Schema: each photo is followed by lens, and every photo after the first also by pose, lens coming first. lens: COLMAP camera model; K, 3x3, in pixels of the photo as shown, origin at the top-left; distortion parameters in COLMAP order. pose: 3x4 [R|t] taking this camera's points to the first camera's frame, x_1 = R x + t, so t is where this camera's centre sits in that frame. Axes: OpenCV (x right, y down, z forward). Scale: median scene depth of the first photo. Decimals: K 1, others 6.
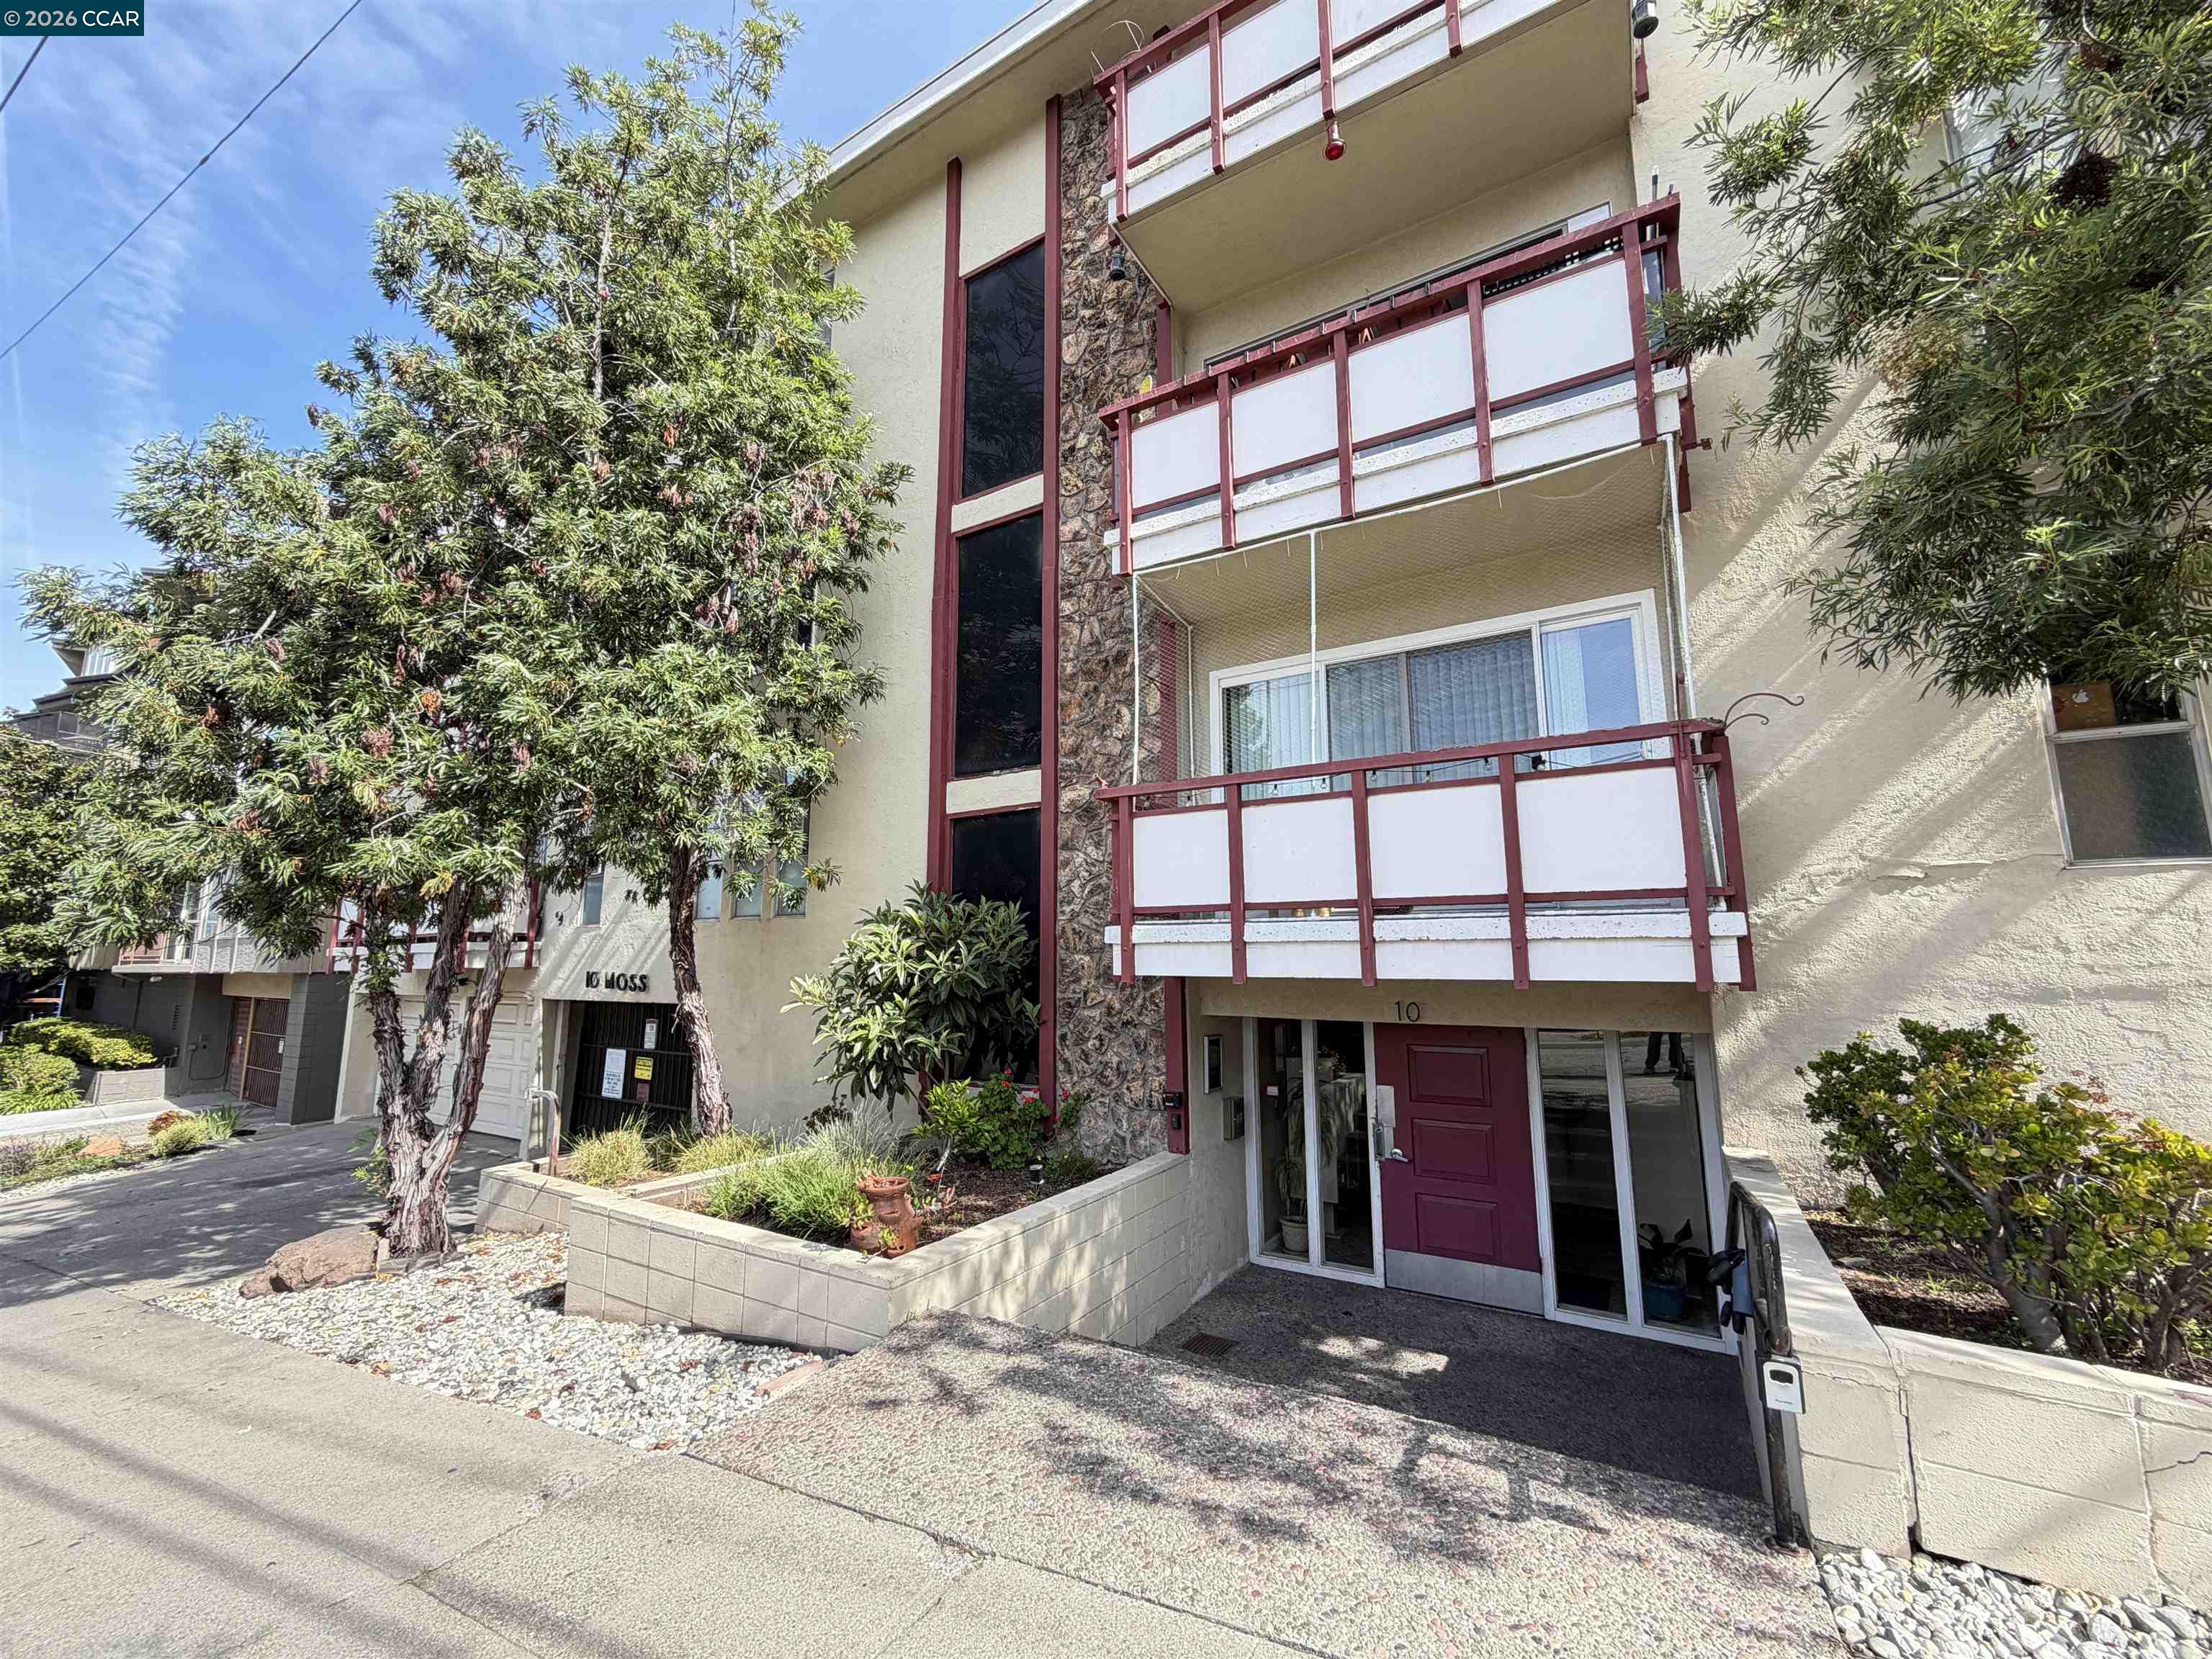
lens RADIAL K [[883.4, 0, 1095.2], [0, 883.4, 826.9], [0, 0, 1]] dist [0.002140, -0.000633]
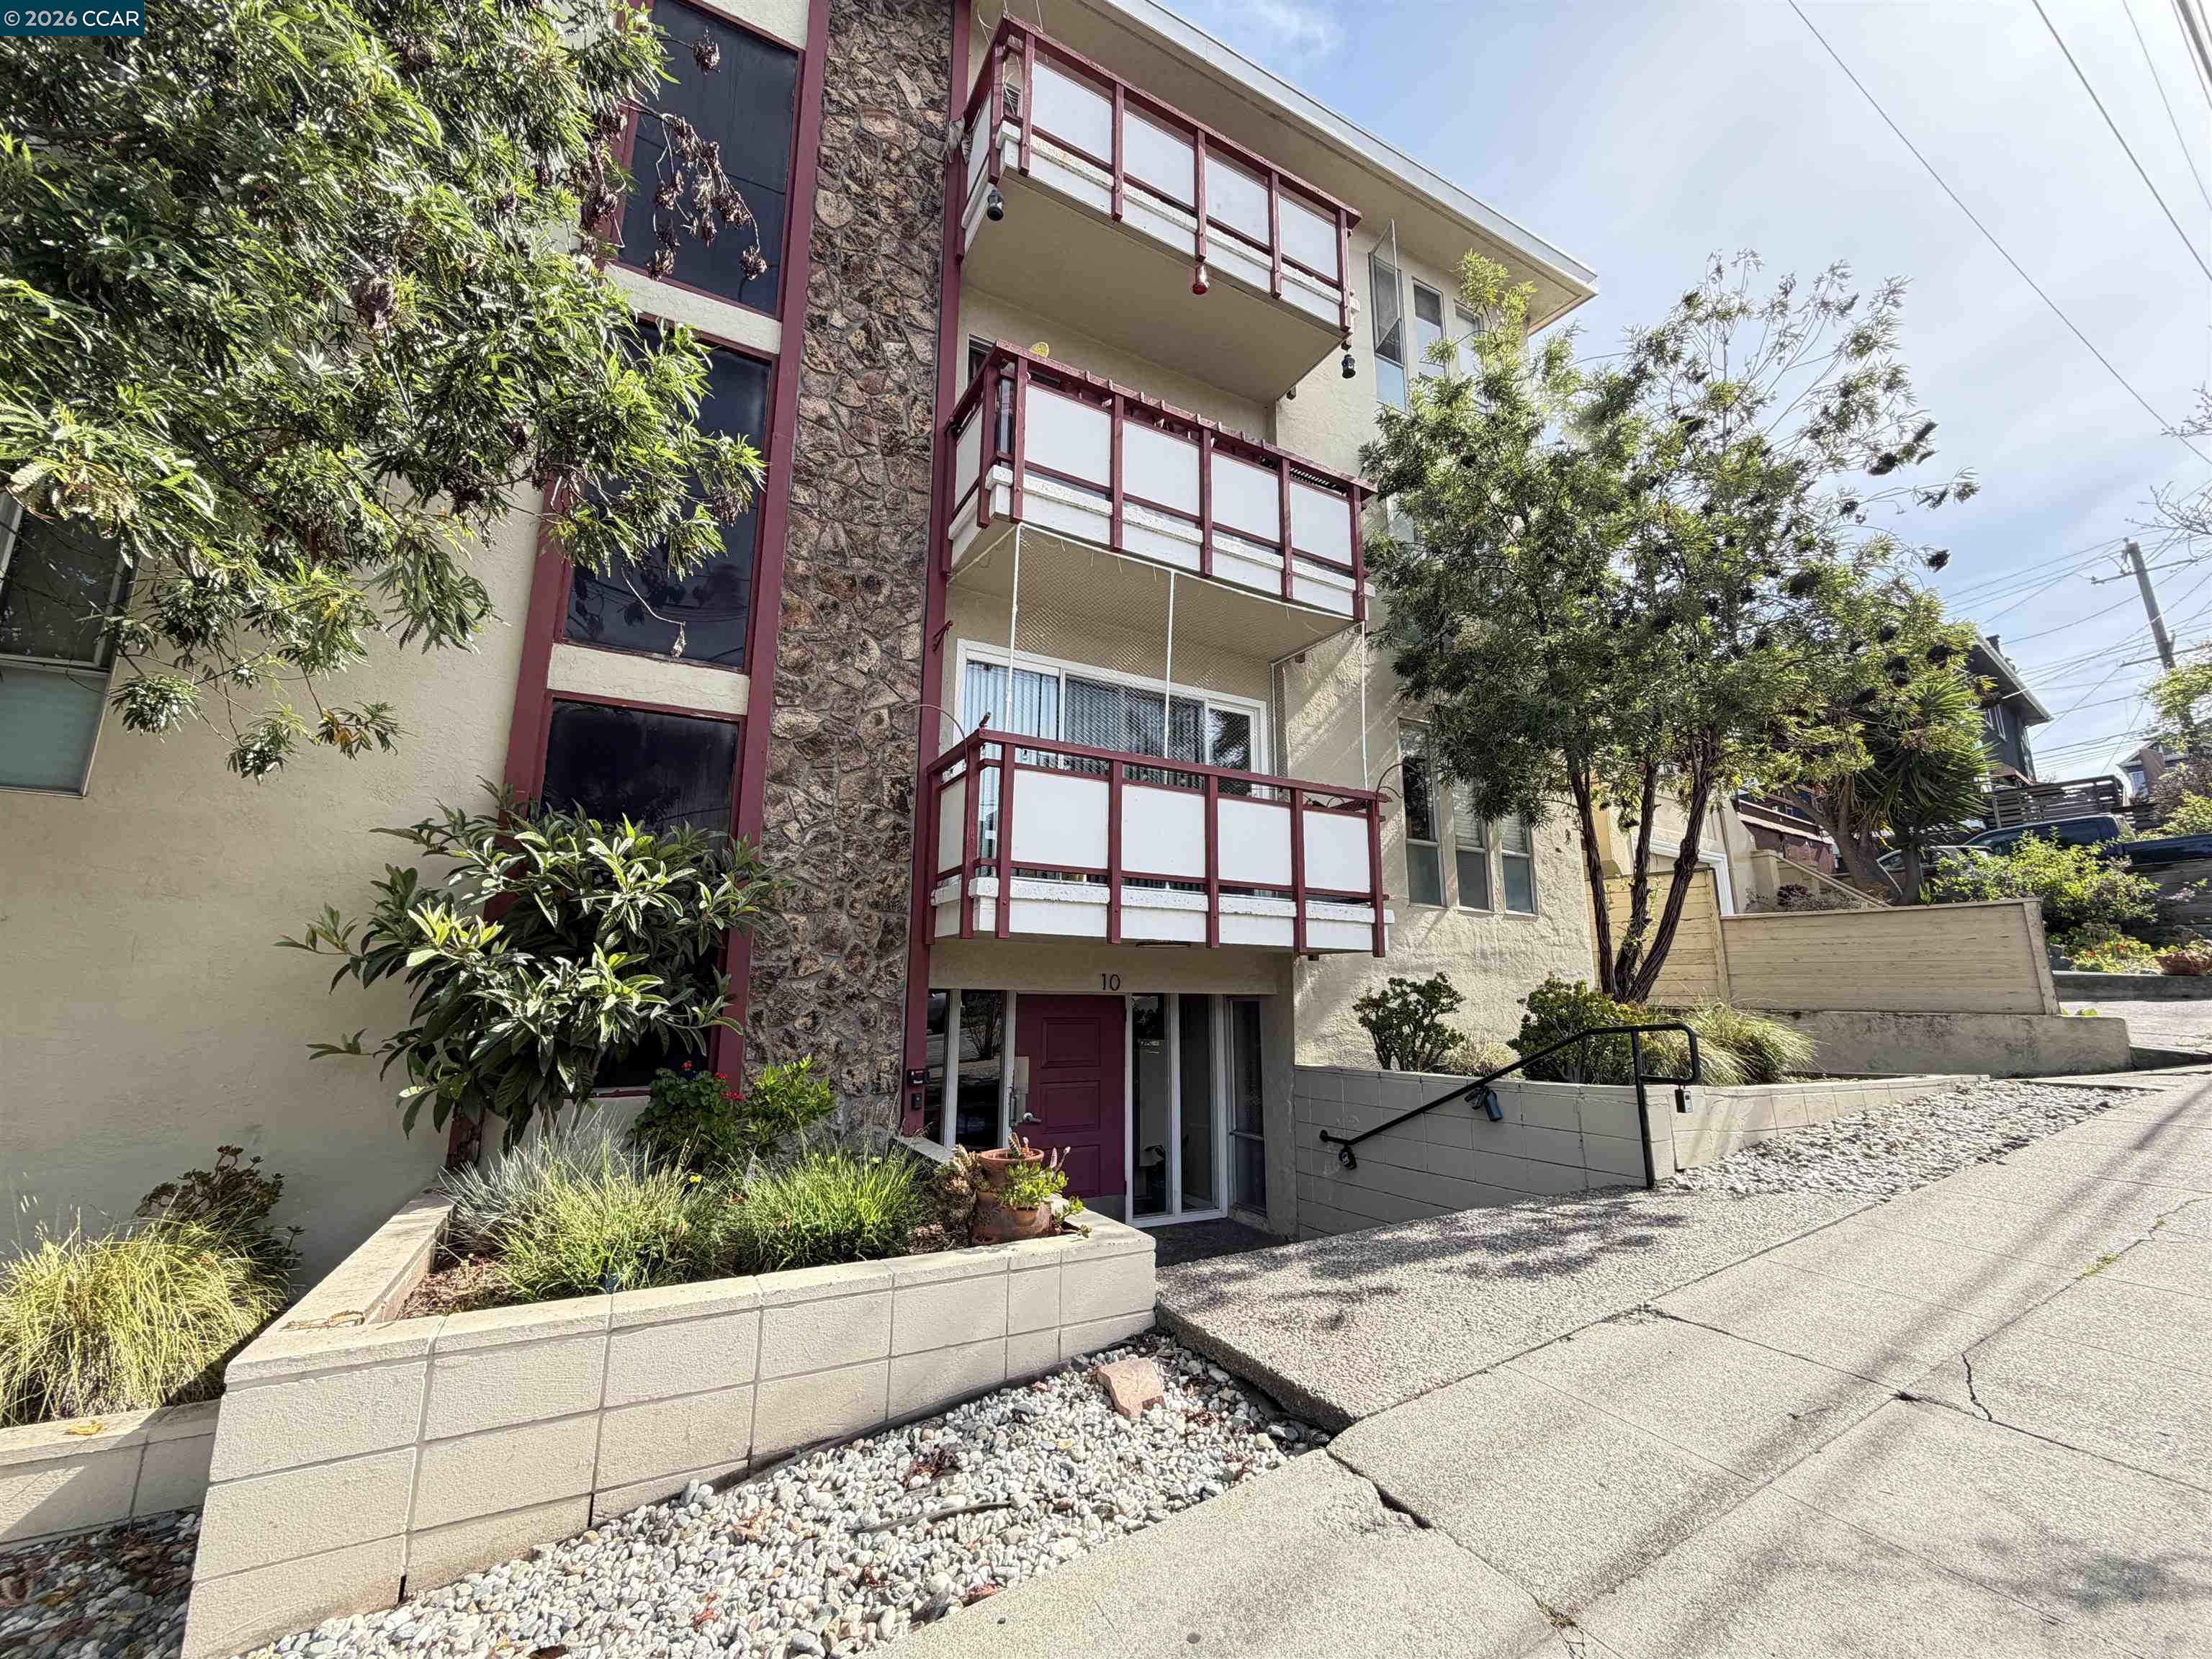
lens RADIAL K [[883.4, 0, 1097.6], [0, 883.4, 830.2], [0, 0, 1]] dist [0.002140, -0.000633]
pose [[0.497706, 0.177248, 0.849042, -0.683641], [-0.137177, 0.982662, -0.124730, 0.156167], [-0.856429, -0.054390, 0.513392, 0.412153]]
